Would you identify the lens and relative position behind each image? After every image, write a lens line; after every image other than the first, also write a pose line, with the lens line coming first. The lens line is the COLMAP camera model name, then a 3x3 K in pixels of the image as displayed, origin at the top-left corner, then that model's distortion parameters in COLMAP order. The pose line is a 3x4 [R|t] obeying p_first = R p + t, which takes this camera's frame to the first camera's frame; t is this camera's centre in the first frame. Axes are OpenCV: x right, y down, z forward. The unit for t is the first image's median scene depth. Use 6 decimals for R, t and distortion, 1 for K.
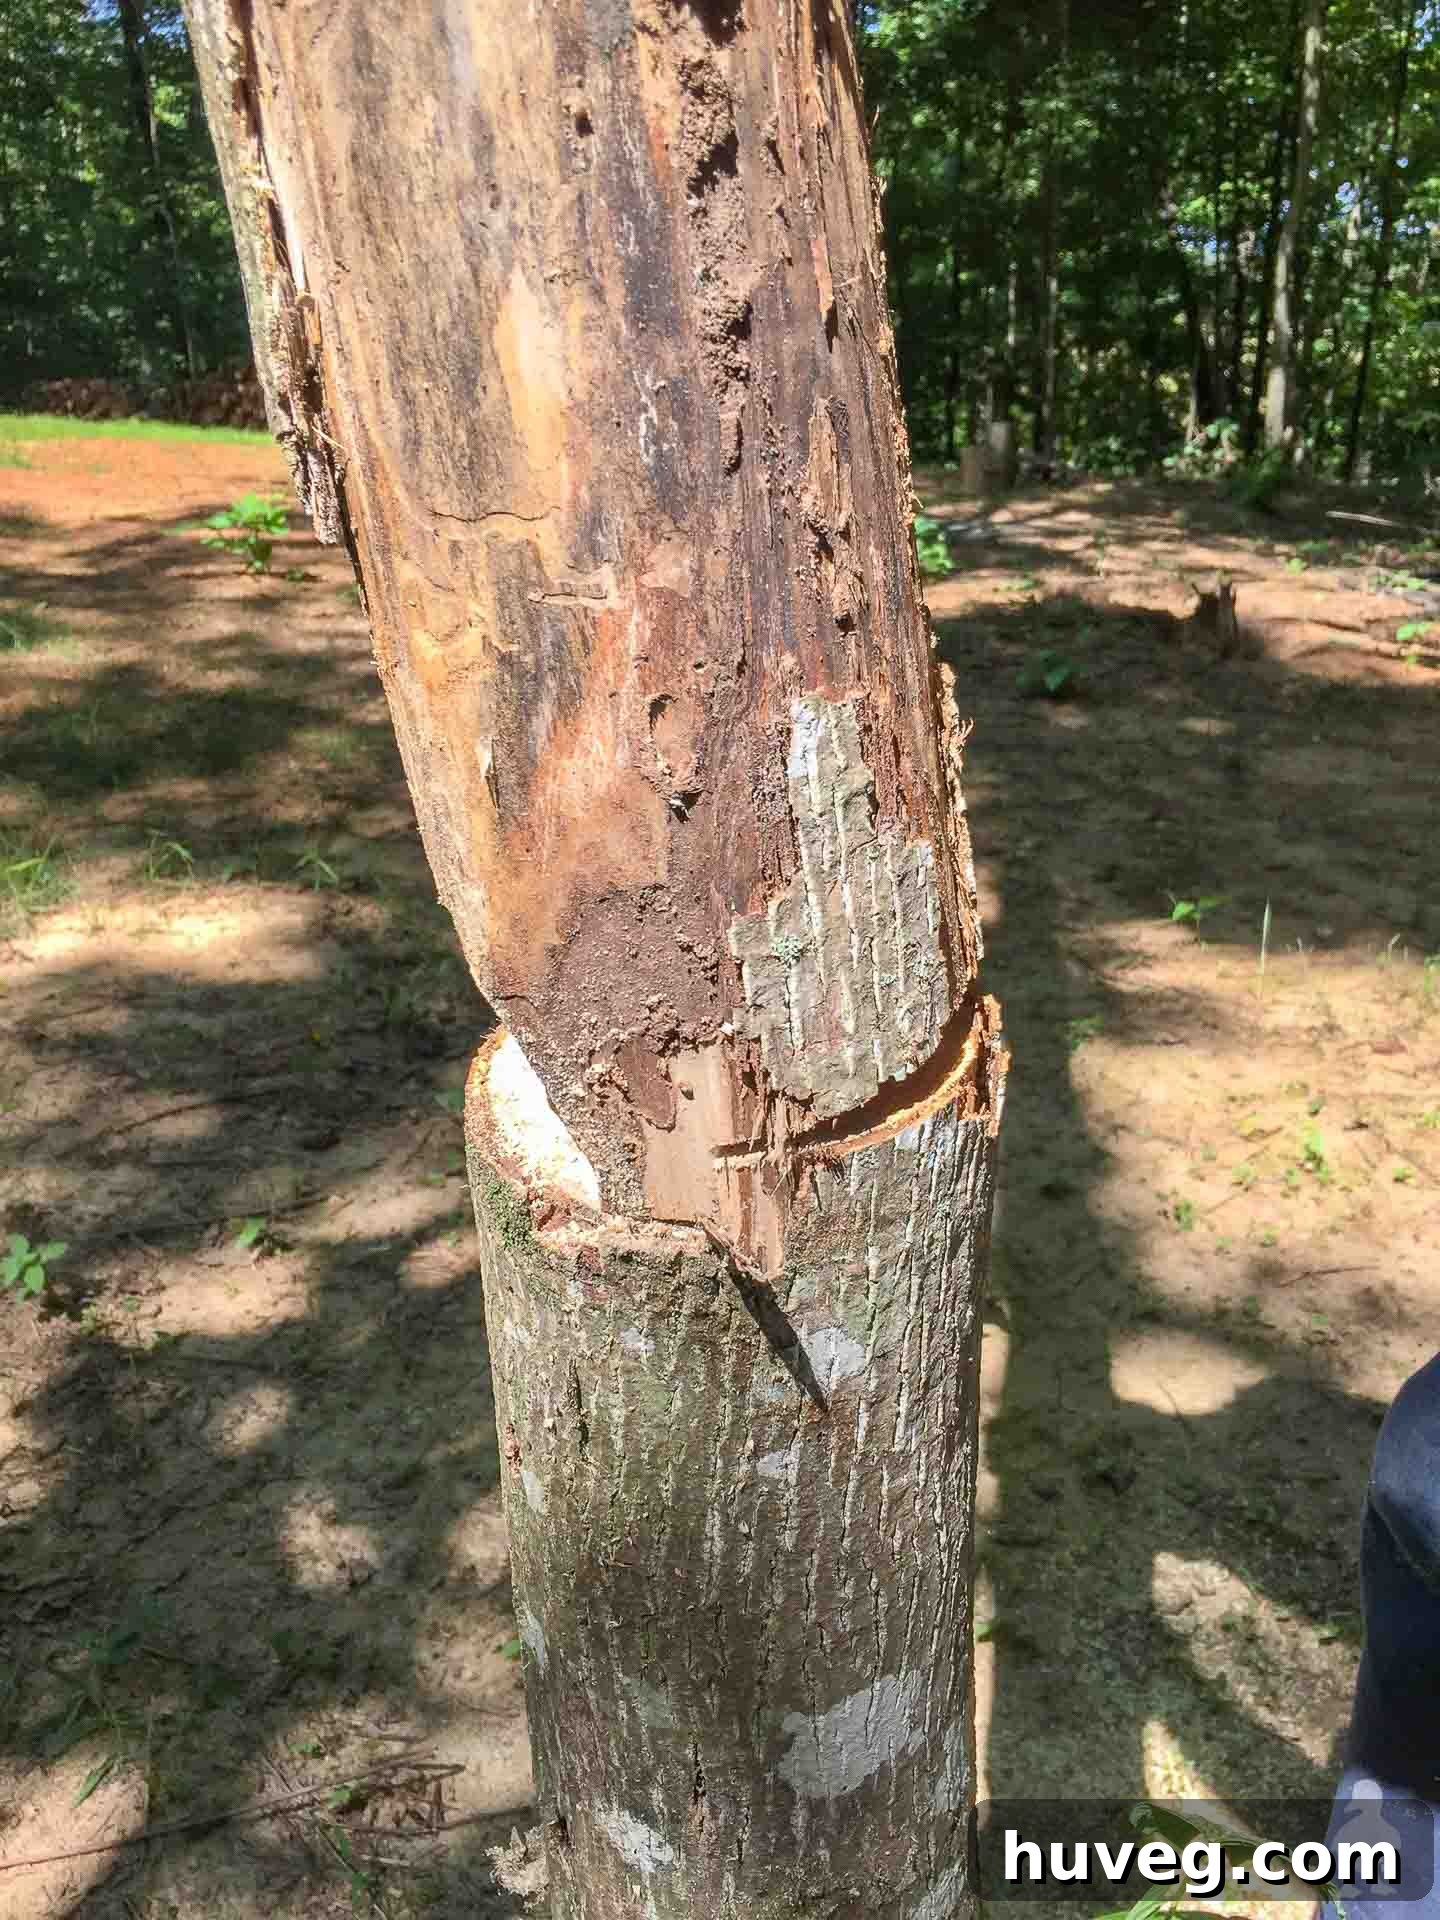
lens RADIAL K [[1658.1, 0, 718.3], [0, 1658.1, 961.9], [0, 0, 1]] dist [0.056412, -0.053415]
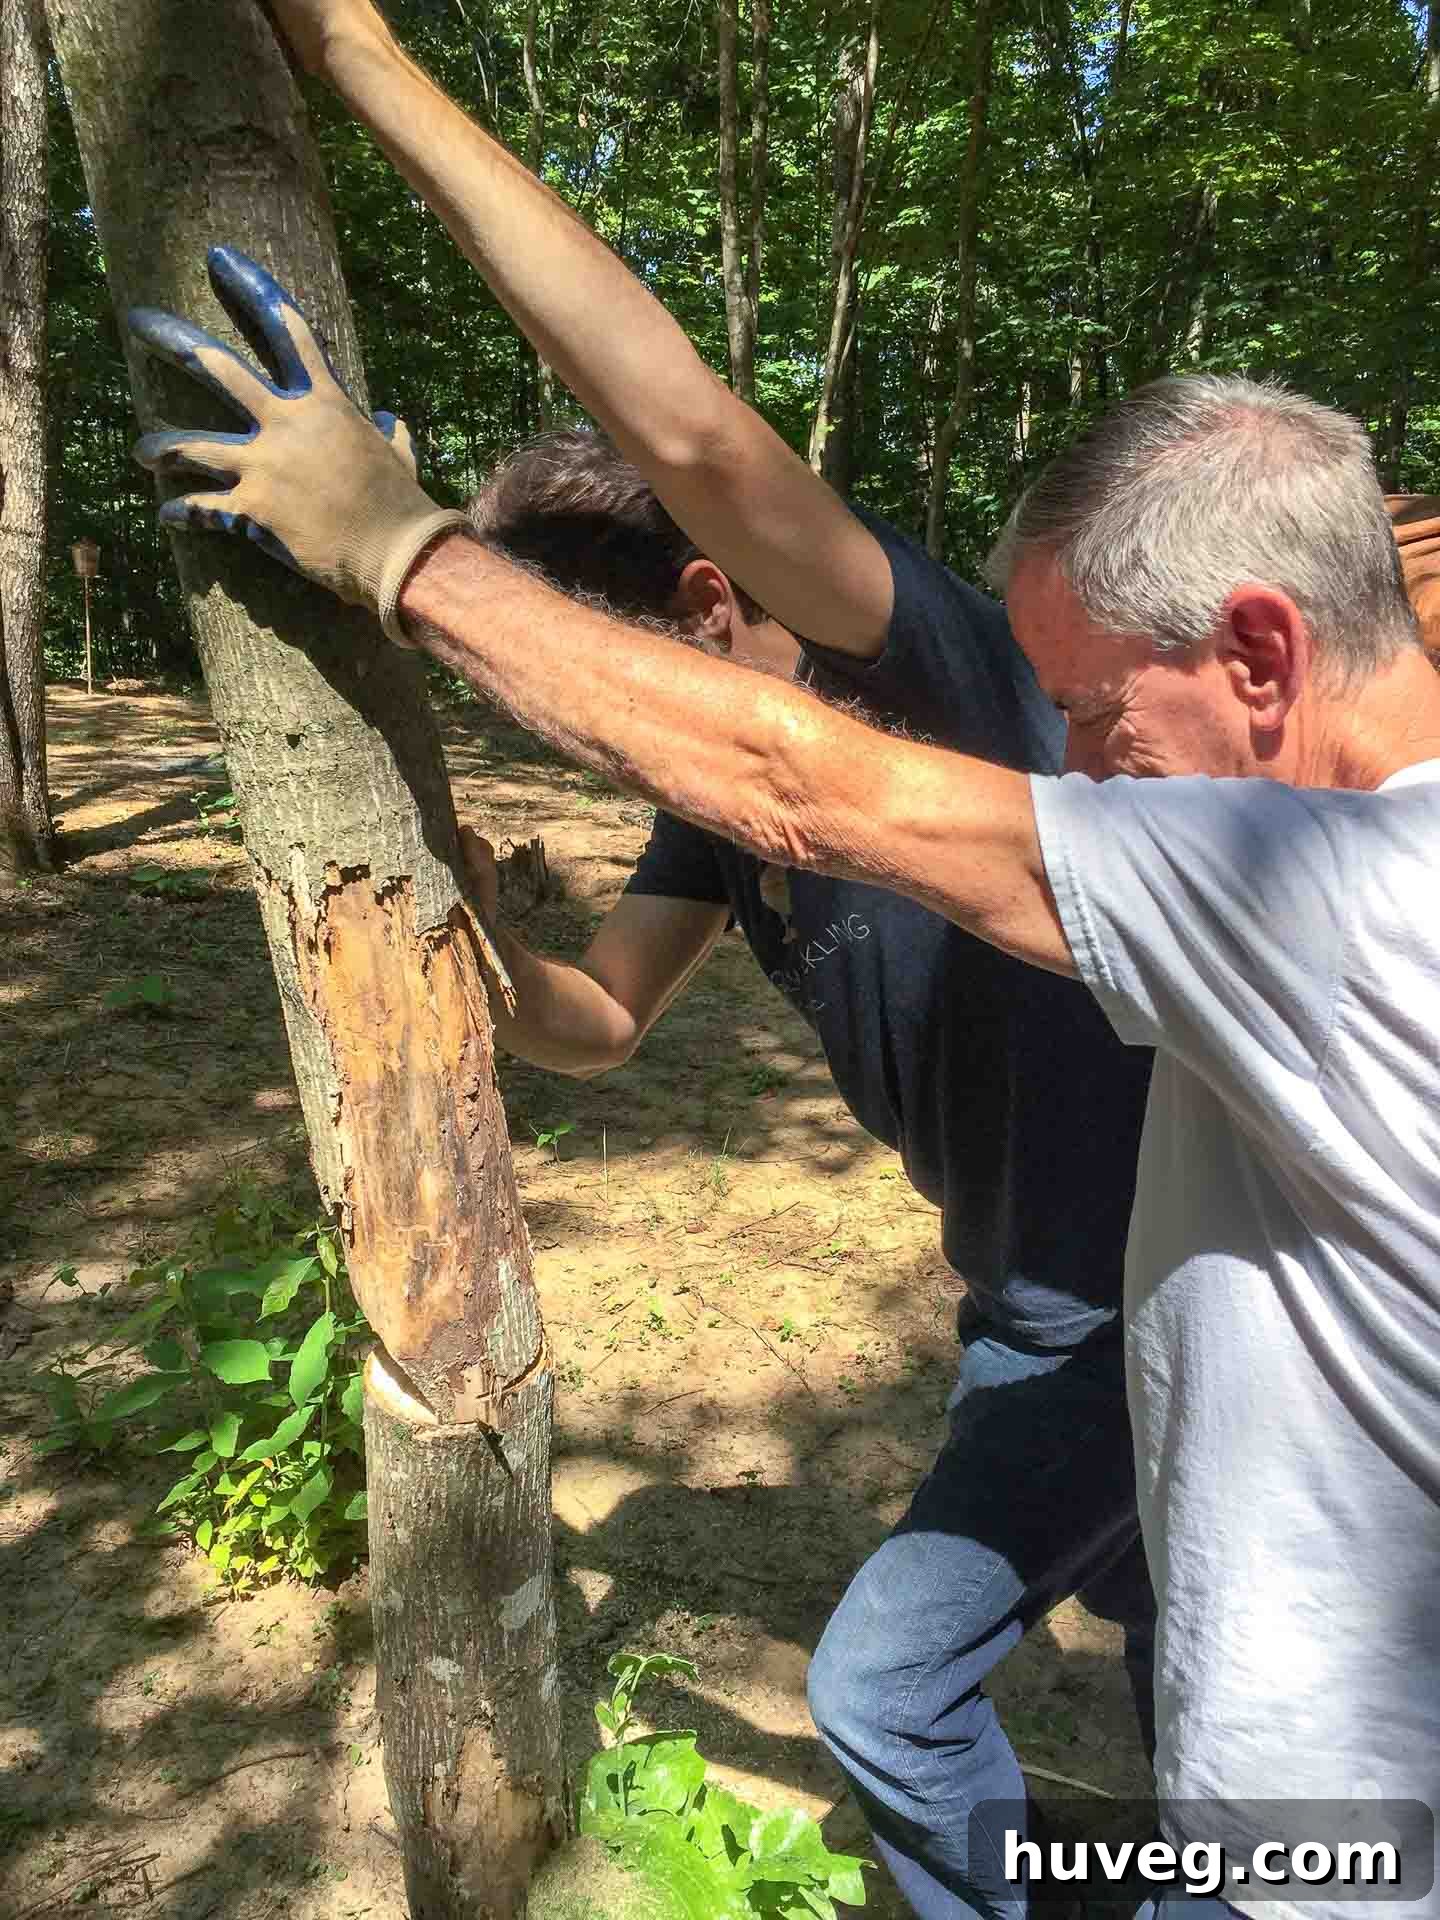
lens RADIAL K [[1658.1, 0, 723.1], [0, 1658.1, 958.2], [0, 0, 1]] dist [0.056412, -0.053415]
pose [[0.916404, -0.078494, 0.392483, -0.657711], [0.119328, 0.989569, -0.080712, -0.350559], [-0.382053, 0.120799, 0.916211, -1.905448]]
